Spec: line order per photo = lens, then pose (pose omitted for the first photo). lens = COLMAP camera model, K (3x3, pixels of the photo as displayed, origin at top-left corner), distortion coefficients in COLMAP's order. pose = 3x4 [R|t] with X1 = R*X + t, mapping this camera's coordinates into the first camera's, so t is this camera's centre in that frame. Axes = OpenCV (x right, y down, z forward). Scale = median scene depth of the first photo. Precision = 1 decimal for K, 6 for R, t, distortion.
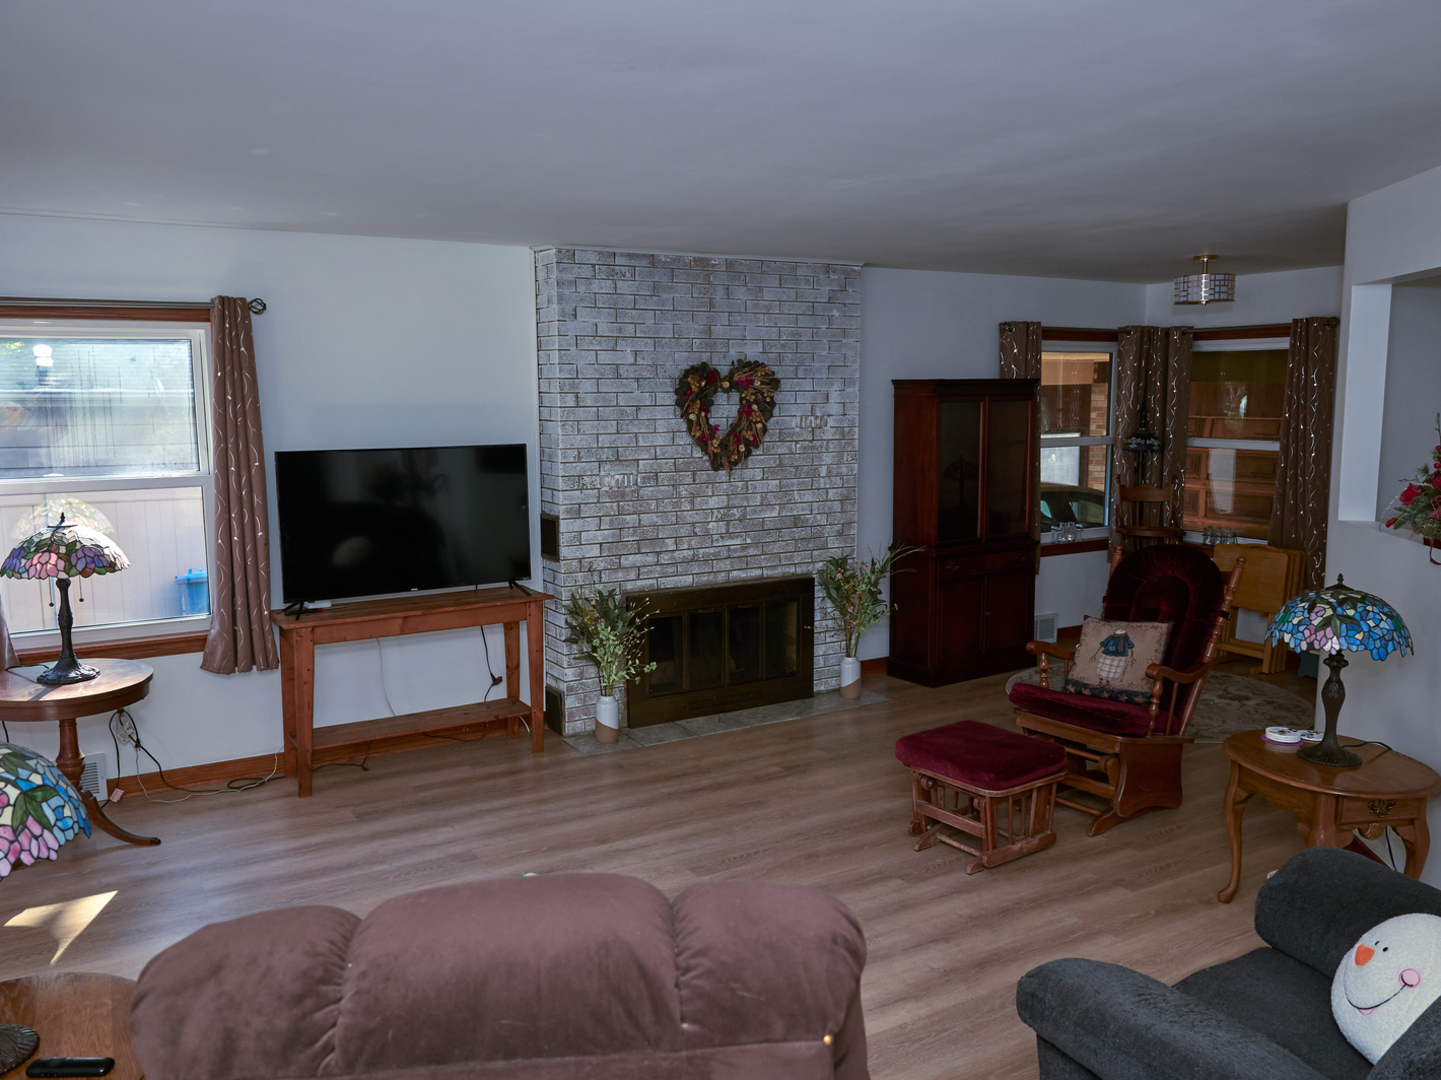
lens RADIAL K [[1136.1, 0, 720.0], [0, 1136.1, 537.6], [0, 0, 1]] dist [0.004916, -0.006519]
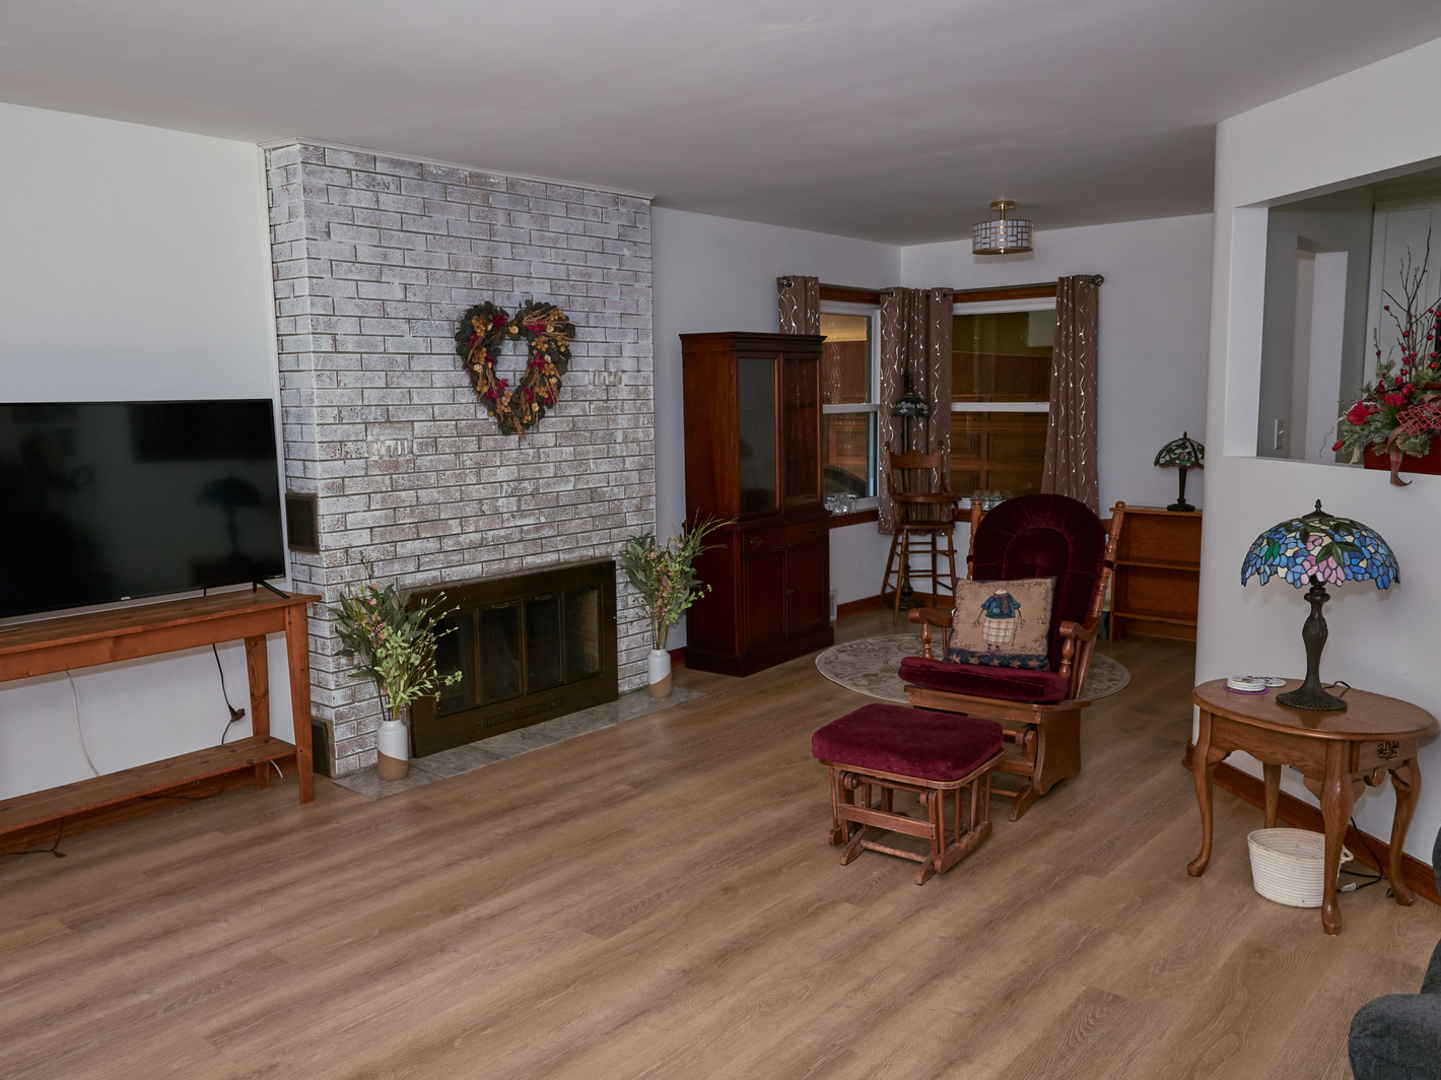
lens RADIAL K [[1136.1, 0, 720.6], [0, 1136.1, 538.1], [0, 0, 1]] dist [0.004916, -0.006519]
pose [[0.948347, -0.049125, 0.313409, -0.121798], [0.050702, 0.998709, 0.003123, 0.021857], [-0.313158, 0.012929, 0.949613, 0.175729]]
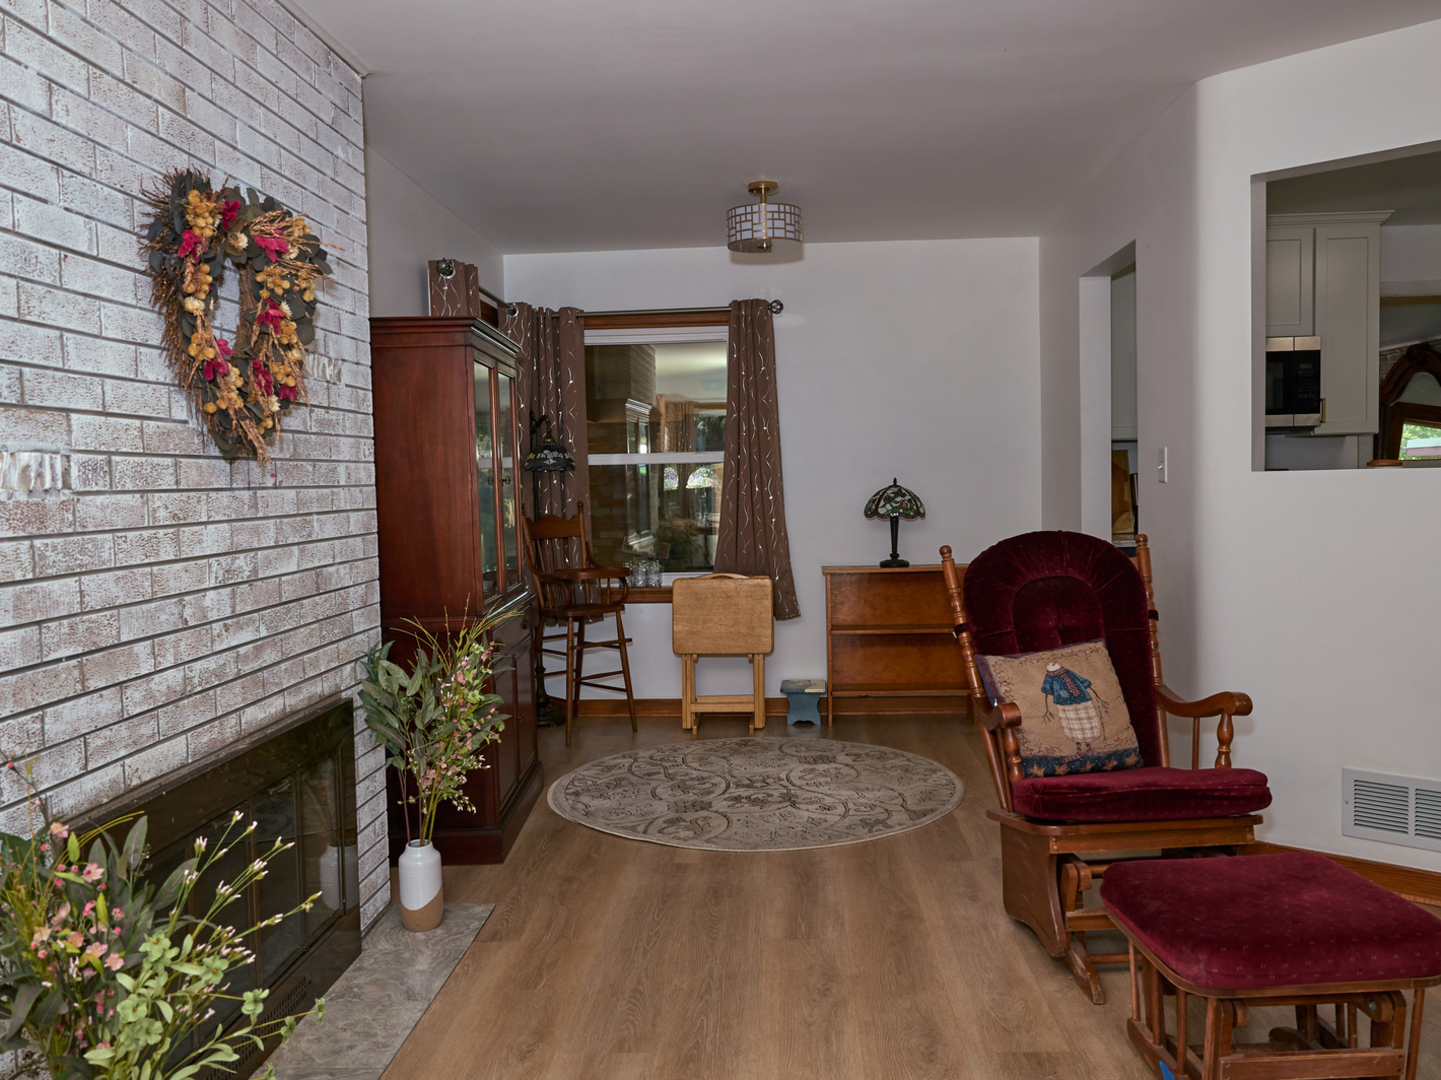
lens RADIAL K [[1136.1, 0, 721.3], [0, 1136.1, 540.6], [0, 0, 1]] dist [0.004916, -0.006519]
pose [[0.558504, -0.054567, 0.827705, -0.242796], [0.130920, 0.991126, -0.022999, 0.001393], [-0.819105, 0.121208, 0.560691, 0.666059]]
